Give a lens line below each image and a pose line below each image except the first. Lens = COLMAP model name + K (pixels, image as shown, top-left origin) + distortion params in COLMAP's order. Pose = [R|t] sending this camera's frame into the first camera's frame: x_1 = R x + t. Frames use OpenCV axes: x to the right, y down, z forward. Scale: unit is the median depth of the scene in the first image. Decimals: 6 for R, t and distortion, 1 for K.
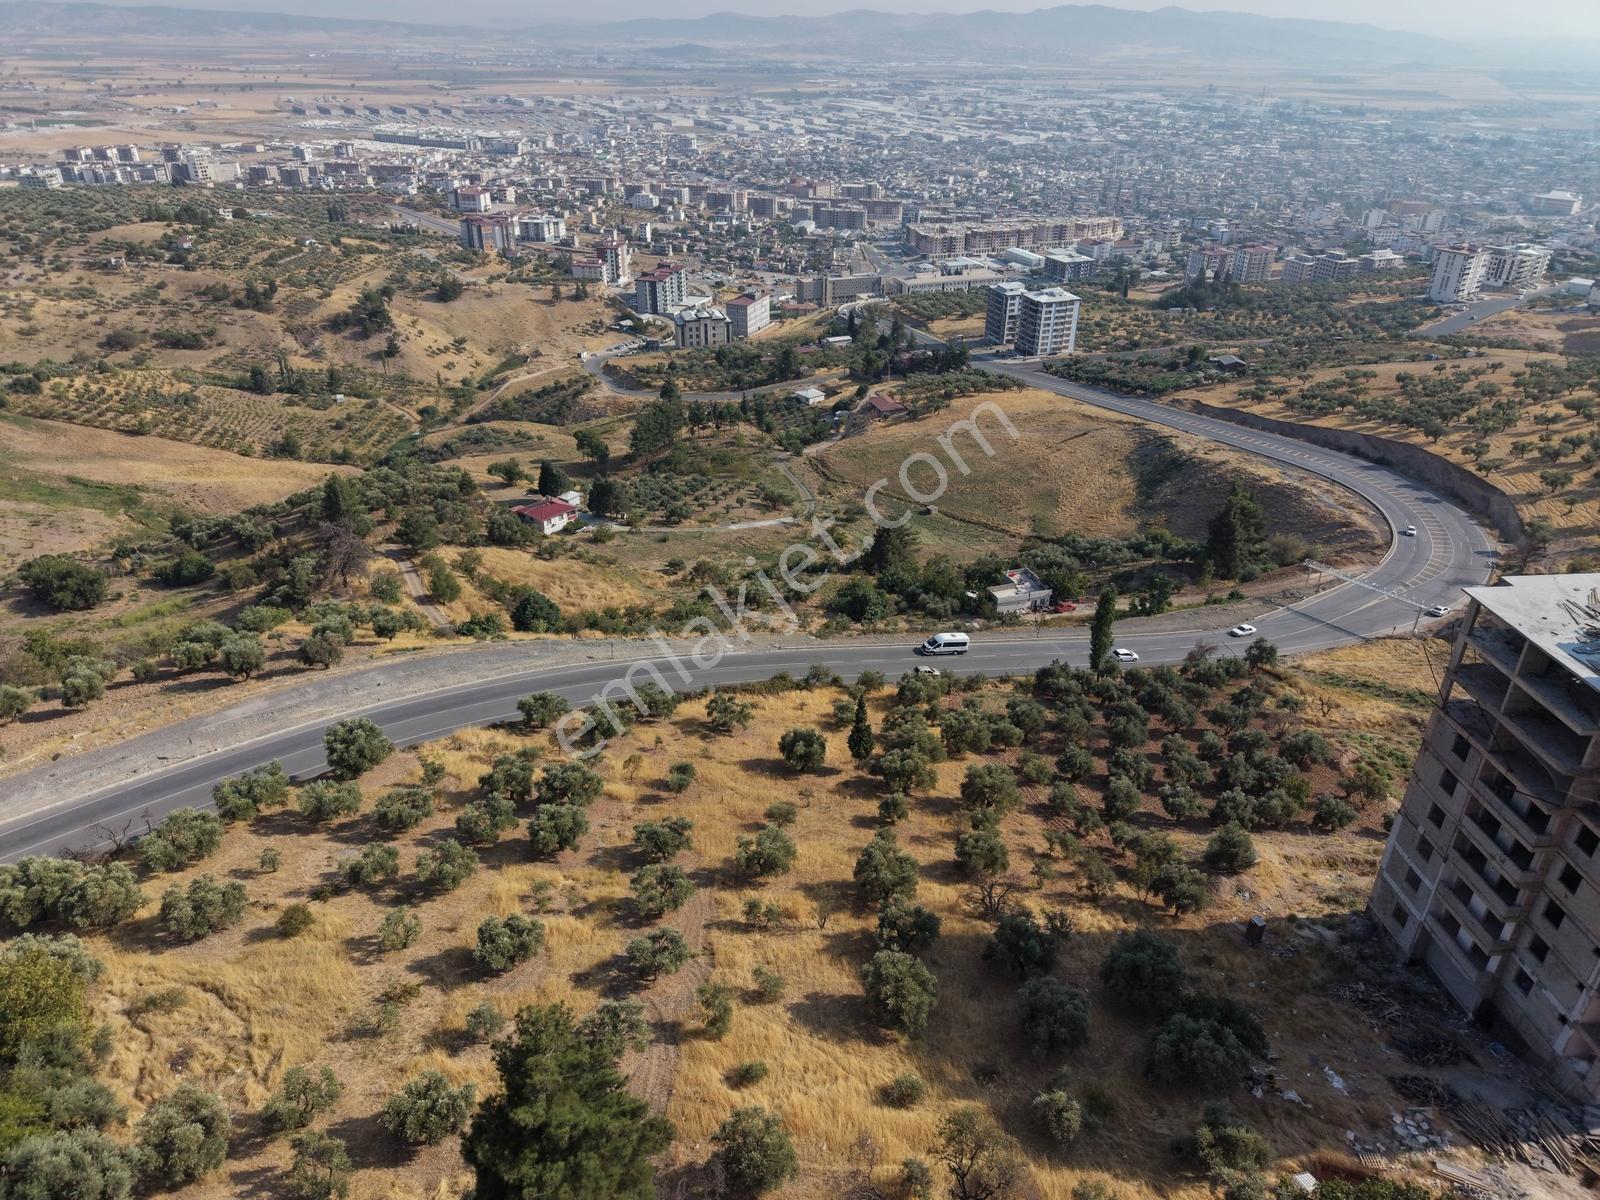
lens RADIAL K [[1072.8, 0, 794.9], [0, 1072.8, 590.8], [0, 0, 1]] dist [0.010501, -0.006979]
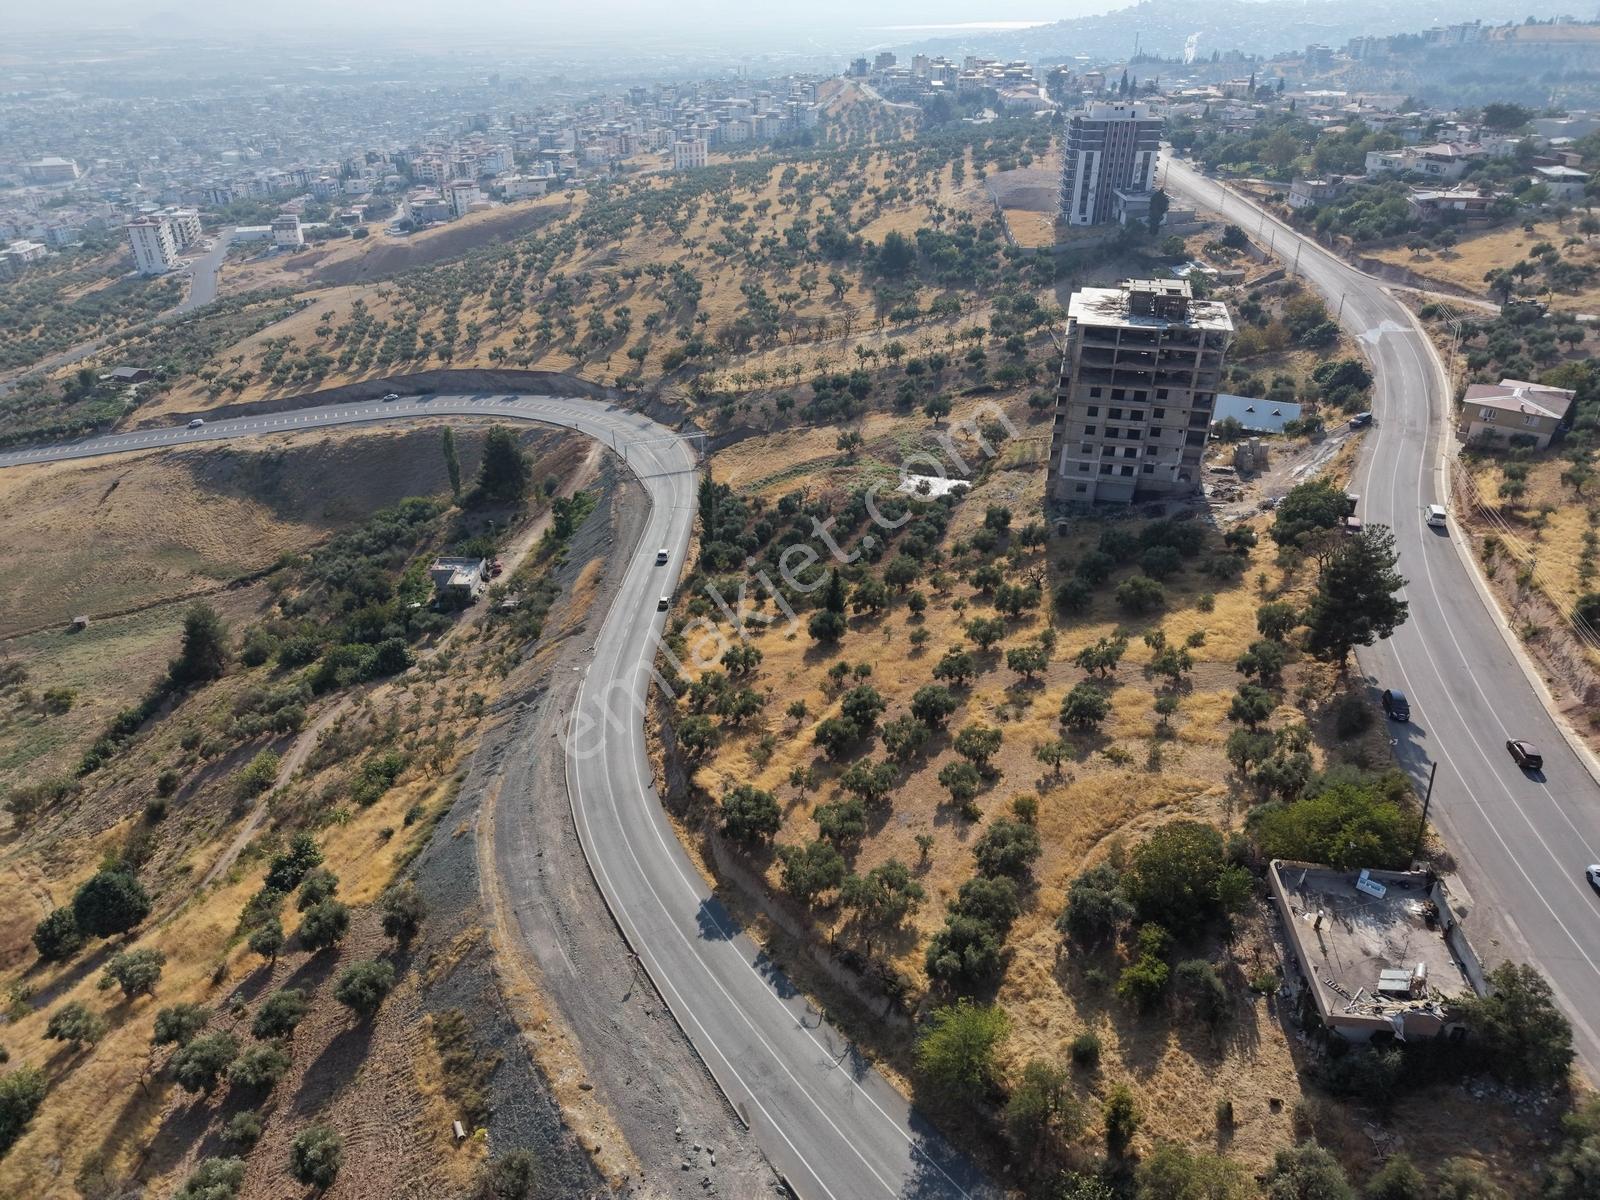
lens RADIAL K [[1070.3, 0, 794.6], [0, 1070.3, 592.6], [0, 0, 1]] dist [0.014124, -0.010424]
pose [[0.331028, -0.471717, 0.817254, -0.274416], [0.445268, 0.841682, 0.305462, -0.079231], [-0.831960, 0.262780, 0.488661, 0.097742]]
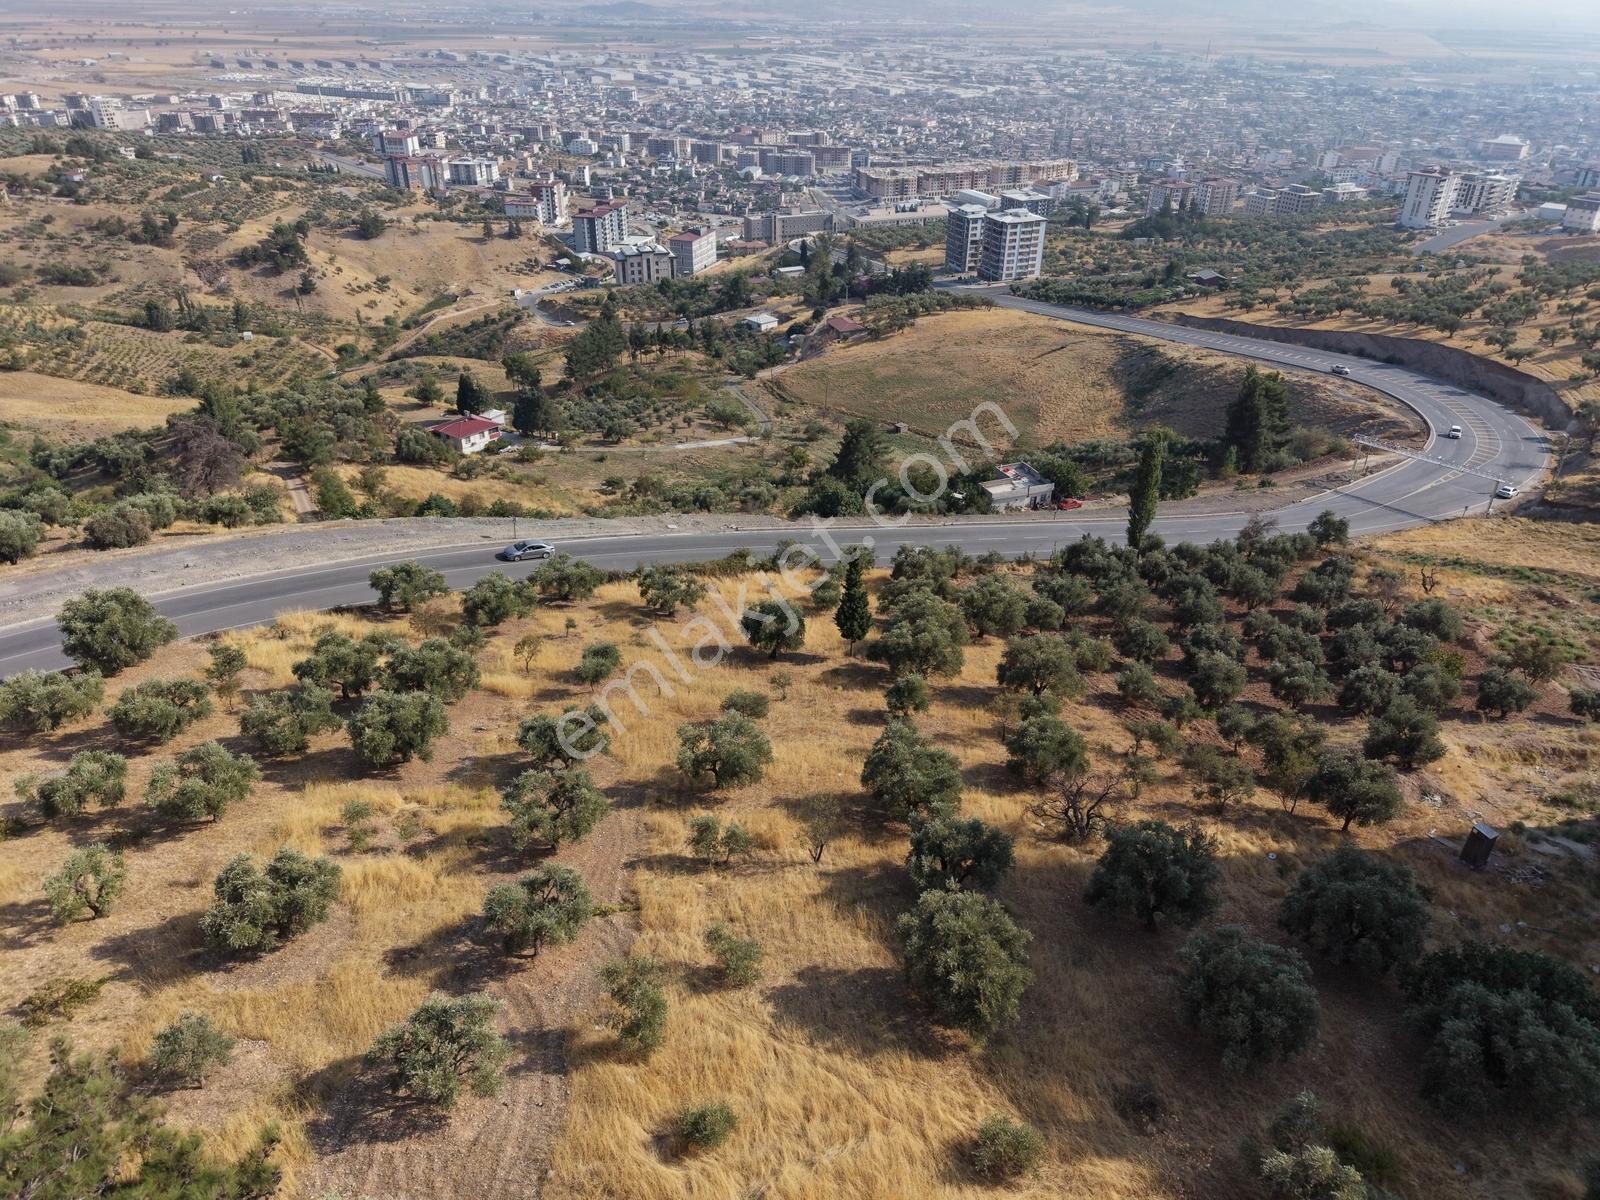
lens RADIAL K [[1072.8, 0, 794.9], [0, 1072.8, 590.8], [0, 0, 1]] dist [0.010501, -0.006979]
pose [[0.998855, -0.022155, 0.042391, -0.001977], [0.020968, 0.999381, 0.028248, 0.026808], [-0.042991, -0.027327, 0.998702, 0.074080]]
